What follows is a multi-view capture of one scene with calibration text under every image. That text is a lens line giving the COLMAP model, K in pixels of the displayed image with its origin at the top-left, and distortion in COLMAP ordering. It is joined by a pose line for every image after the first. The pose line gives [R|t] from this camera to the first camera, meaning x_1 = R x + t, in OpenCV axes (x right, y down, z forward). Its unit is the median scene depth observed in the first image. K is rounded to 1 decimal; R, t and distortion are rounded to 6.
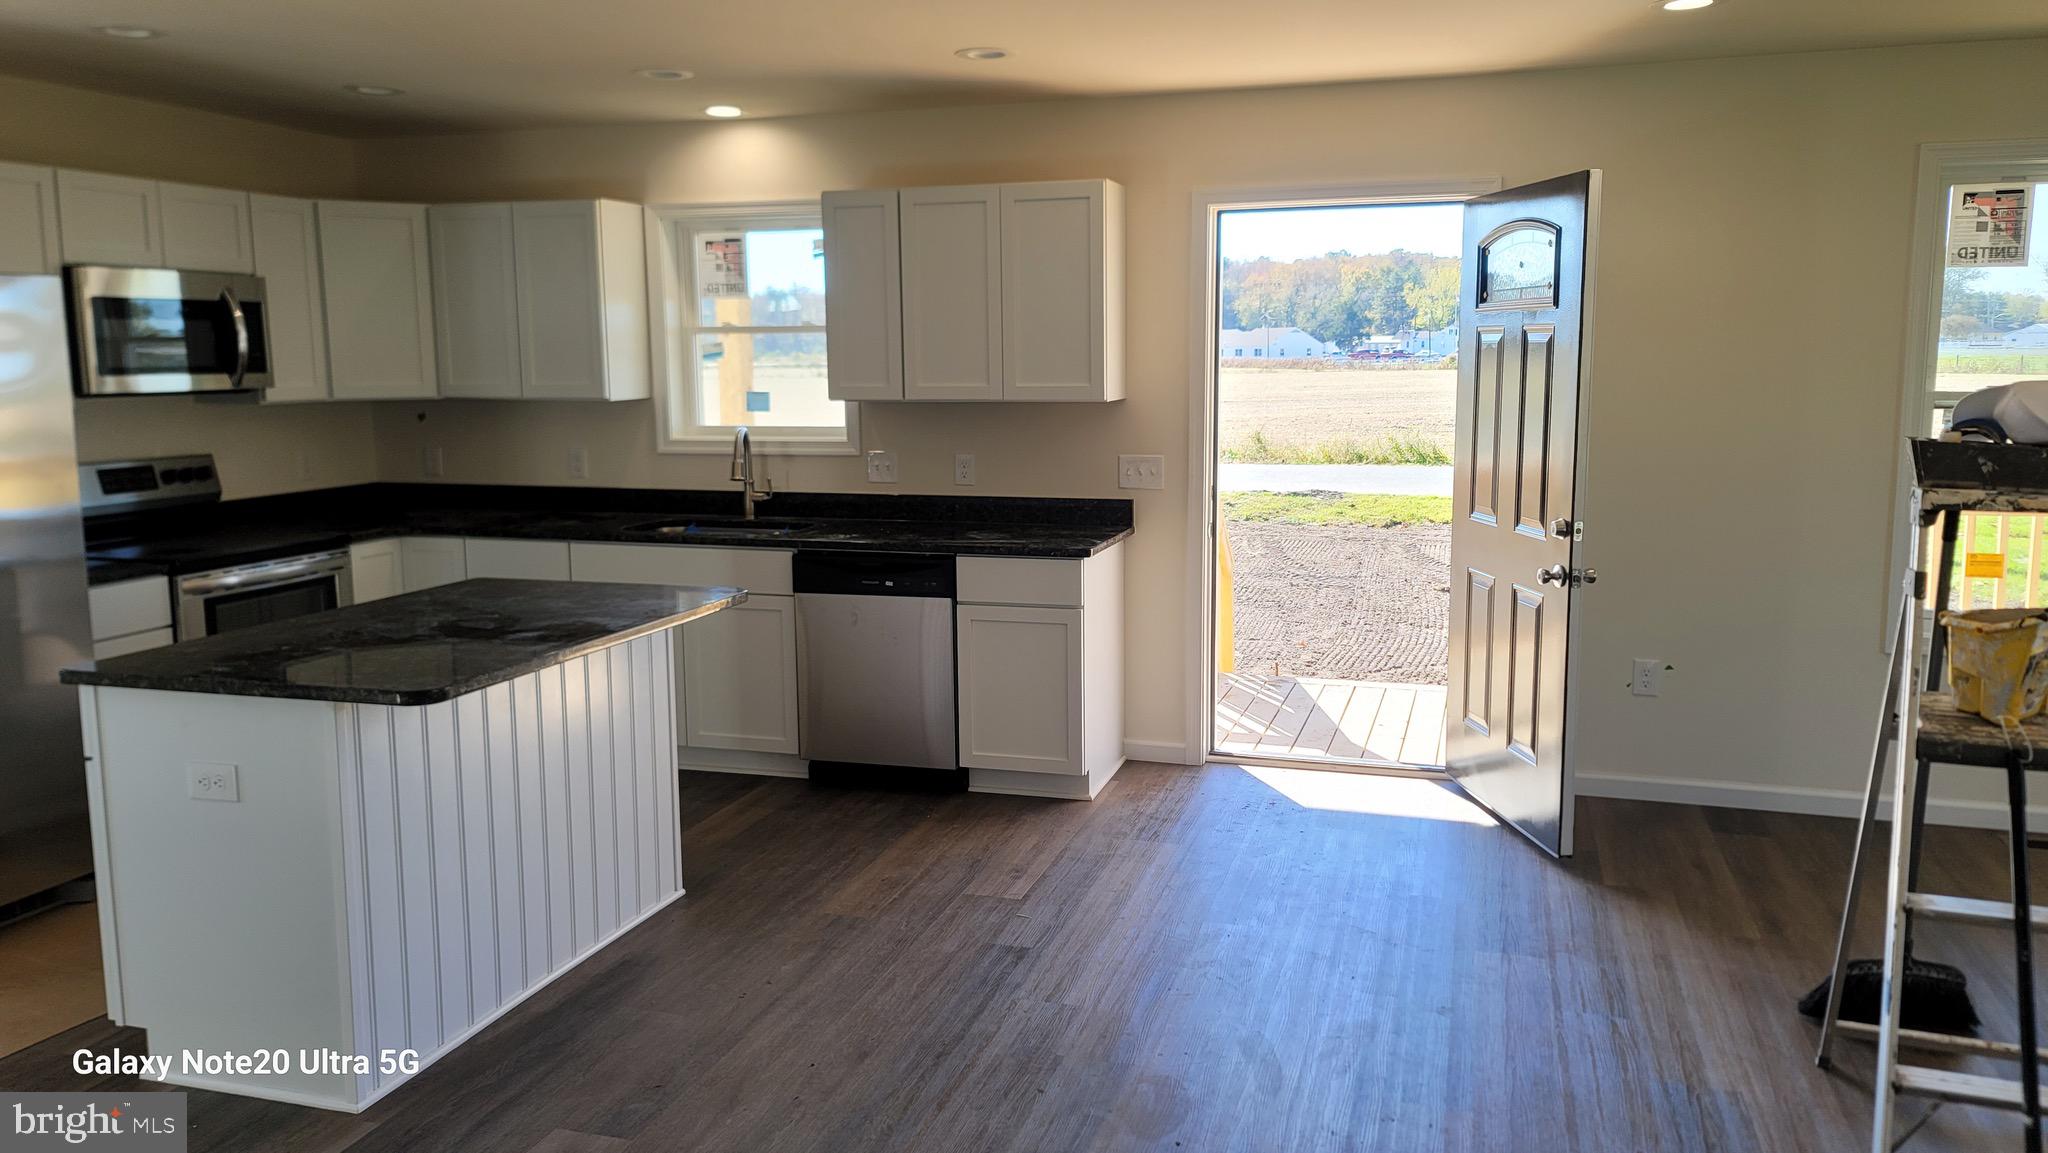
lens RADIAL K [[1492.0, 0, 1035.1], [0, 1492.0, 560.0], [0, 0, 1]] dist [0.058436, -0.018351]
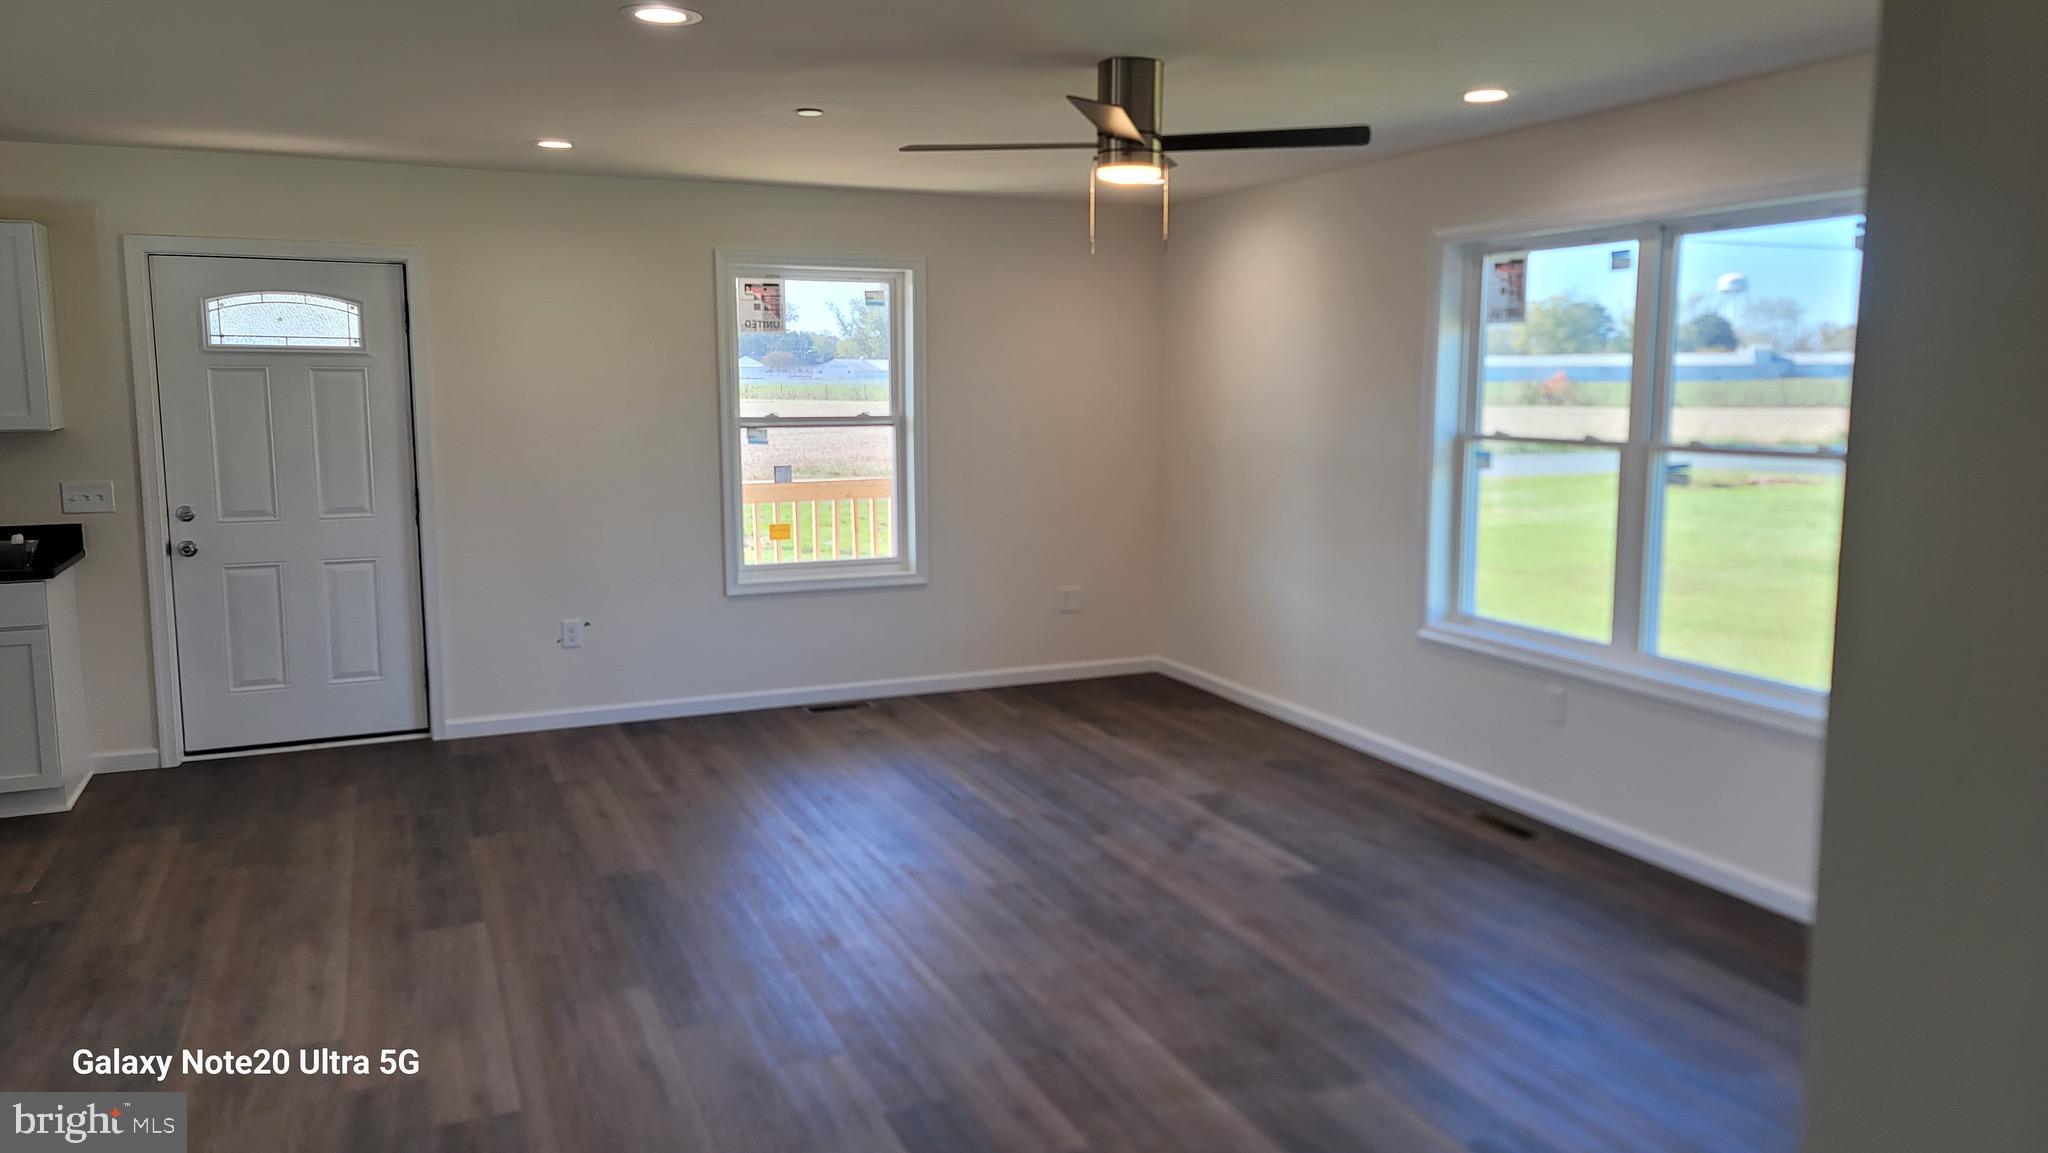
lens RADIAL K [[1492.0, 0, 1032.3], [0, 1492.0, 568.1], [0, 0, 1]] dist [0.058436, -0.018351]
pose [[0.763285, -0.077778, 0.641363, -0.116895], [0.084191, 0.996236, 0.020618, 0.024751], [-0.640552, 0.038260, 0.766961, -0.252660]]
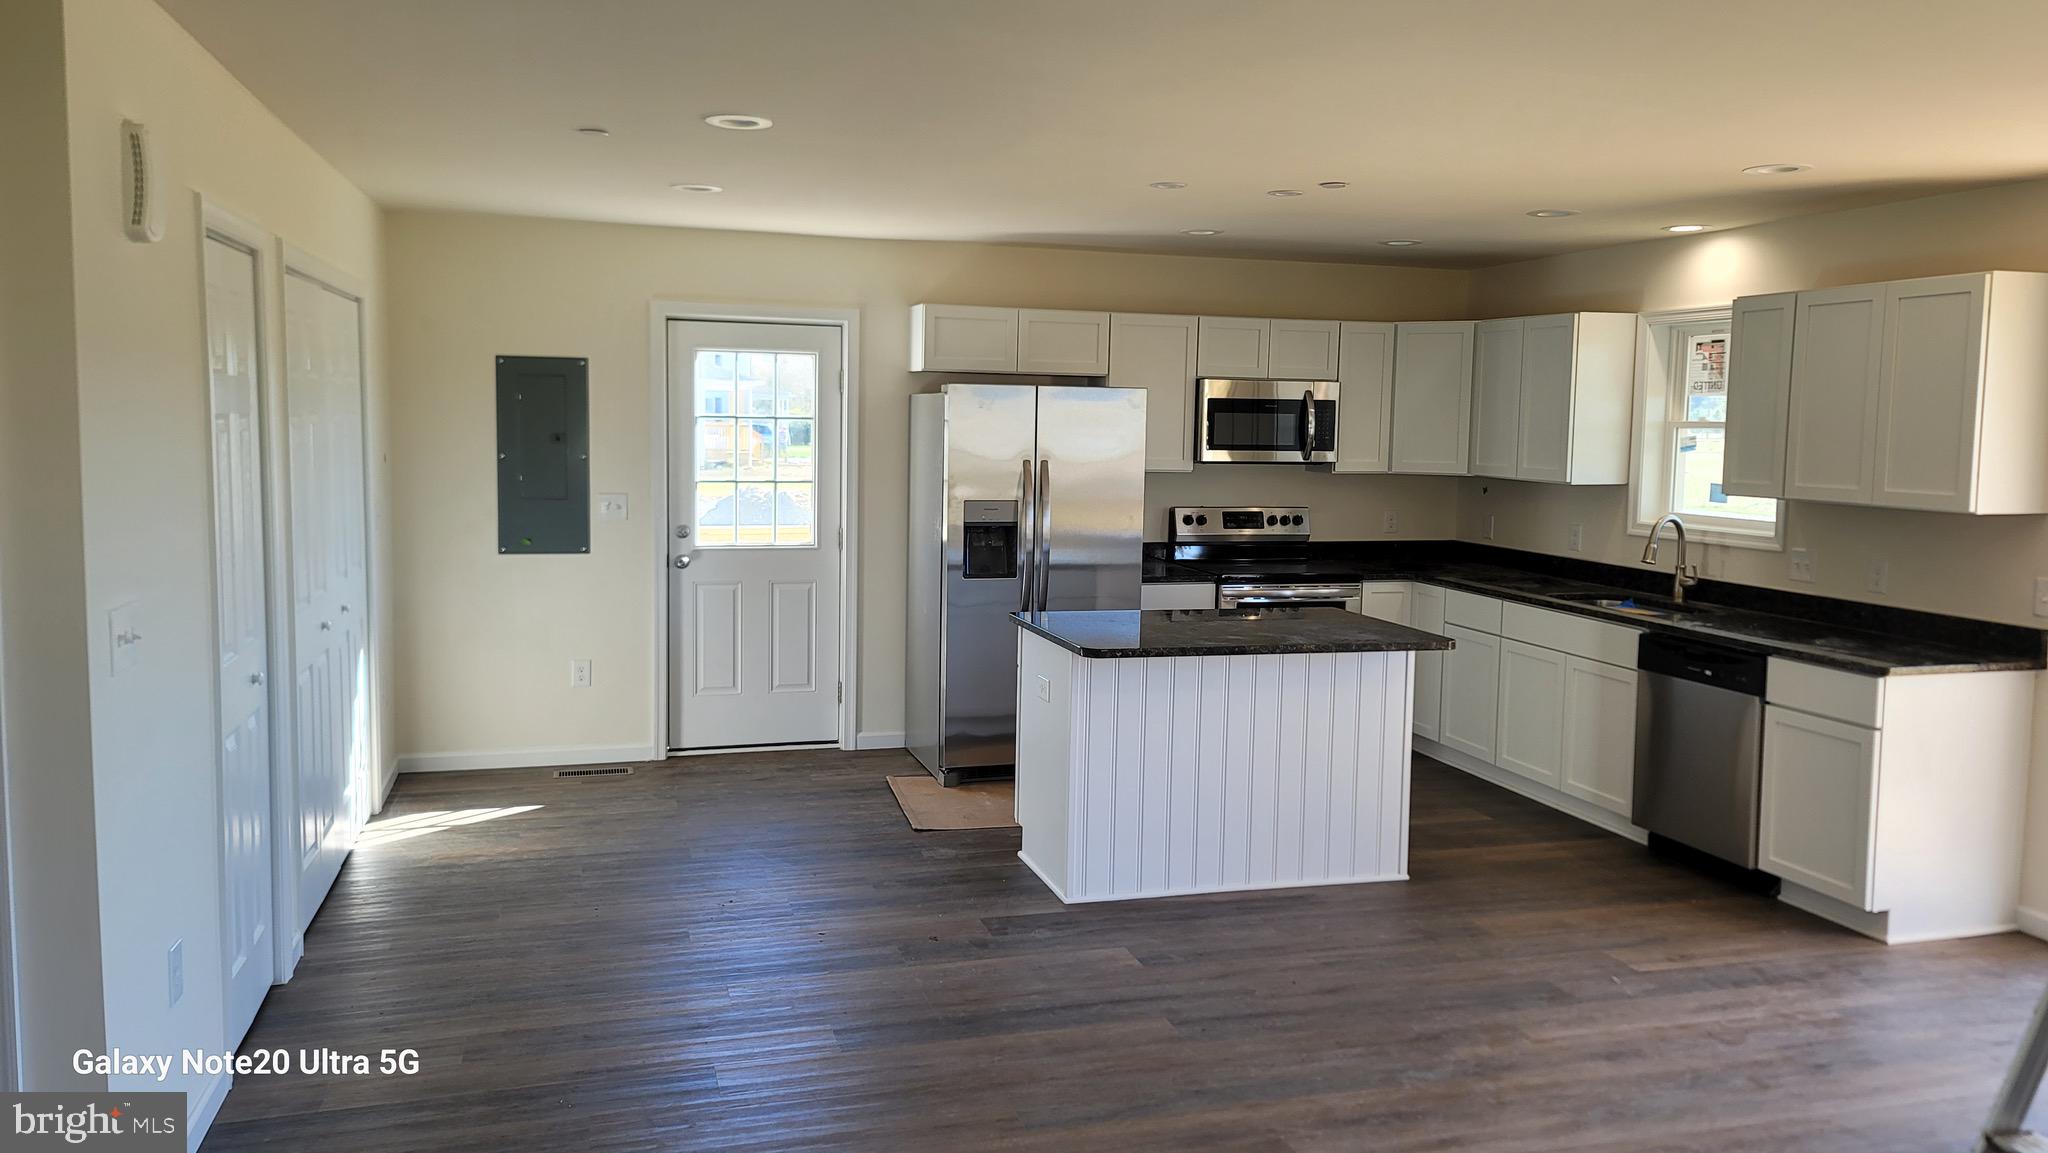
lens RADIAL K [[1492.0, 0, 1025.4], [0, 1492.0, 568.5], [0, 0, 1]] dist [0.058436, -0.018351]
pose [[0.554644, 0.105279, -0.825400, 0.468983], [-0.140287, 0.989595, 0.031953, -0.021687], [0.820176, 0.098070, 0.563643, 0.012650]]
